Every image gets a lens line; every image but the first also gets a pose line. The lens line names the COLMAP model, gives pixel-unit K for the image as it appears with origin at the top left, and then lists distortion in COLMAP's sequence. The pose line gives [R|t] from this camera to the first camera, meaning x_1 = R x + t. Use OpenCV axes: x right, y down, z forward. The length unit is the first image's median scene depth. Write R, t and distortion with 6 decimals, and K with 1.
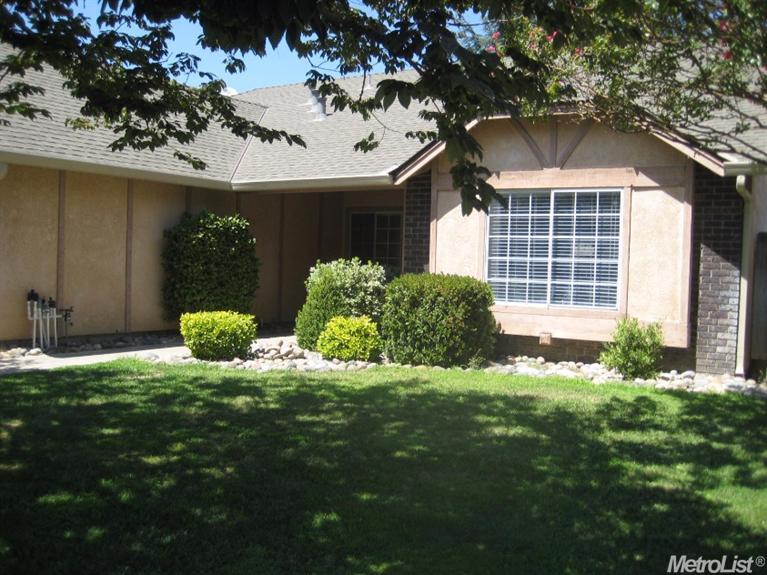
lens RADIAL K [[795.6, 0, 383.5], [0, 795.6, 286.9], [0, 0, 1]] dist [-0.042252, 0.000000]
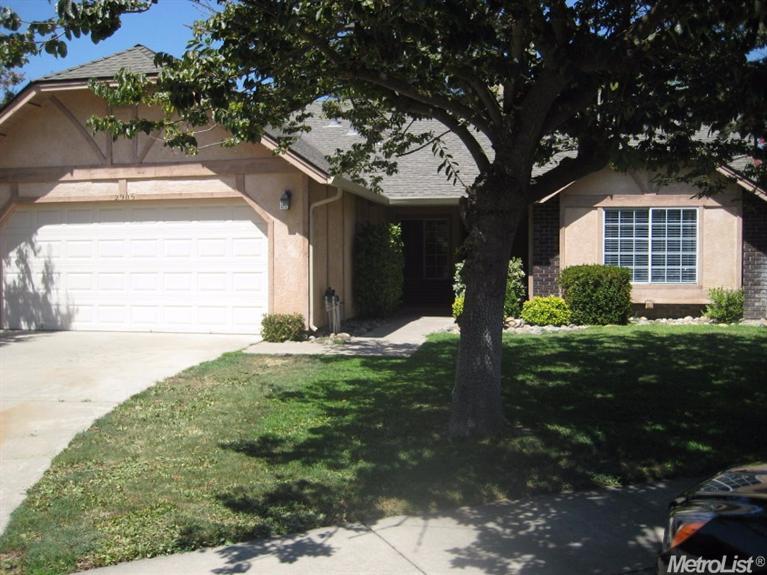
lens RADIAL K [[795.6, 0, 383.3], [0, 795.6, 288.2], [0, 0, 1]] dist [-0.042252, 0.000000]
pose [[0.918551, -0.043619, 0.392888, -0.903118], [0.039747, 0.999048, 0.017991, -0.015108], [-0.393298, -0.000909, 0.919410, -0.212061]]
